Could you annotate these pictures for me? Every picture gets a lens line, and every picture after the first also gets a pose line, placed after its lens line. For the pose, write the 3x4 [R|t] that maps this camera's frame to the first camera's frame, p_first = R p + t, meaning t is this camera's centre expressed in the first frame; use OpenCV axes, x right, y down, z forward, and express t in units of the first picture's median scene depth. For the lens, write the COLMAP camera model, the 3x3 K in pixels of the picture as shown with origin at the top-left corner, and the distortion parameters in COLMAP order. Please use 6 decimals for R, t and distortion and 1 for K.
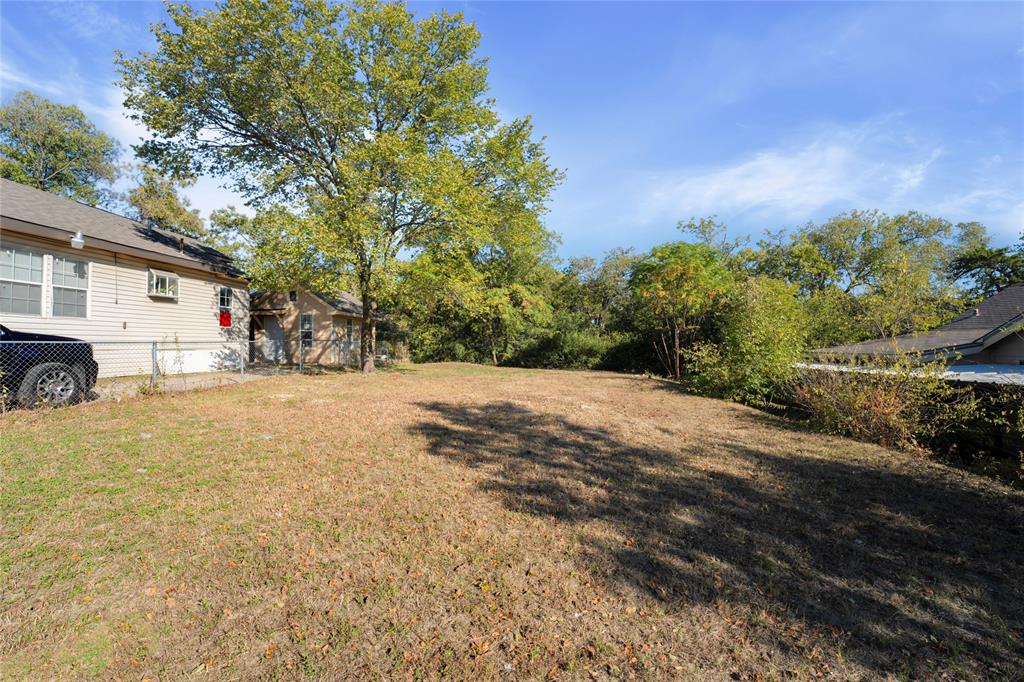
lens RADIAL K [[416.0, 0, 510.9], [0, 416.0, 338.8], [0, 0, 1]] dist [-0.022535, 0.001871]
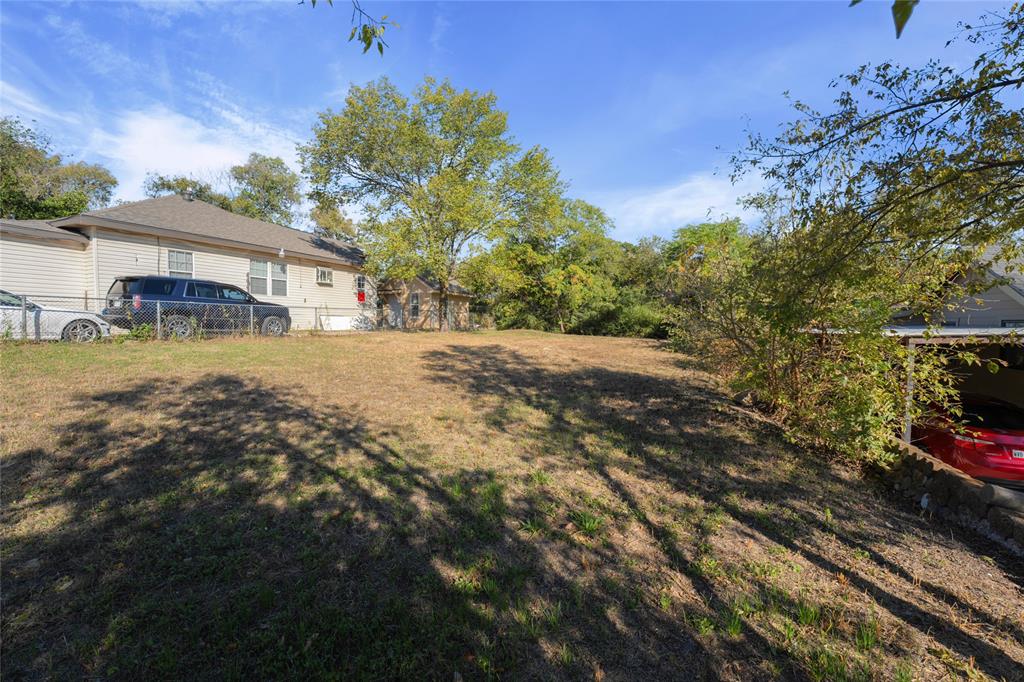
lens RADIAL K [[416.0, 0, 509.7], [0, 416.0, 336.1], [0, 0, 1]] dist [-0.022535, 0.001871]
pose [[0.949289, 0.015399, -0.314029, 0.271114], [-0.001230, 0.998974, 0.045267, 0.024337], [0.314404, -0.042585, 0.948334, -0.249288]]
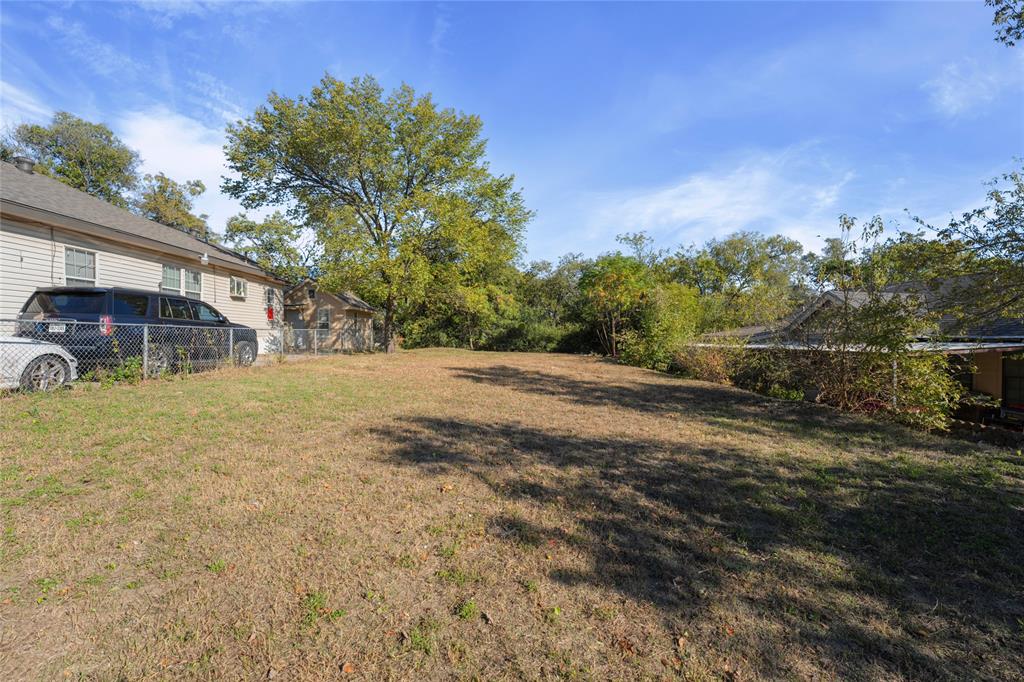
lens RADIAL K [[416.0, 0, 510.2], [0, 416.0, 338.0], [0, 0, 1]] dist [-0.022535, 0.001871]
pose [[0.993406, -0.006042, 0.114490, -0.090580], [0.003926, 0.999818, 0.018696, 0.007622], [-0.114582, -0.018123, 0.993248, -0.312649]]
